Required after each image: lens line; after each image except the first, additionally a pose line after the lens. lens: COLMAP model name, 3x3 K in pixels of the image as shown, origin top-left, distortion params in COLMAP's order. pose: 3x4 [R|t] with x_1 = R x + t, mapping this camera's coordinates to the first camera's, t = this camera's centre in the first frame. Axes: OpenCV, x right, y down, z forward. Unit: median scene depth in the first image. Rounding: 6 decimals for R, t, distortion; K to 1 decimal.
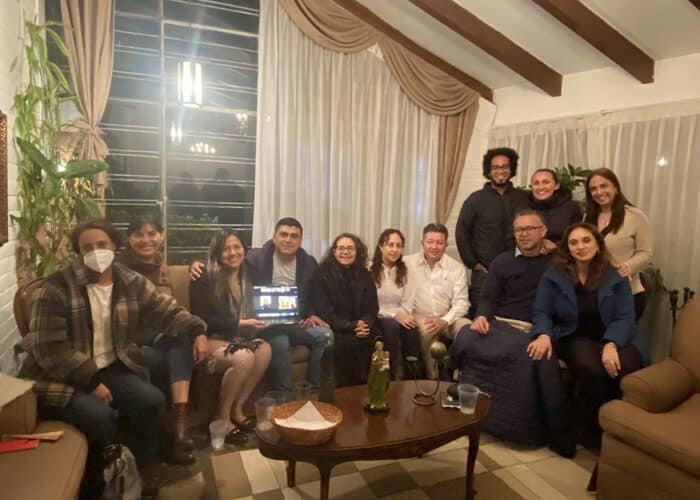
lens RADIAL K [[466.8, 0, 349.9], [0, 466.8, 247.6], [0, 0, 1]] dist [0.040735, -0.018034]
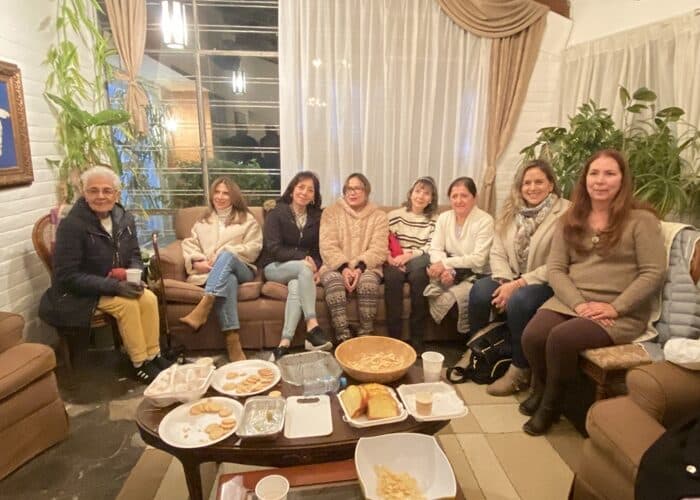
lens RADIAL K [[439.4, 0, 348.6], [0, 439.4, 247.7], [0, 0, 1]] dist [0.023045, -0.024712]
pose [[0.950406, 0.044709, -0.307780, 0.209035], [-0.008744, 0.993063, 0.117257, 0.009110], [0.310888, -0.108750, 0.944204, 0.106395]]
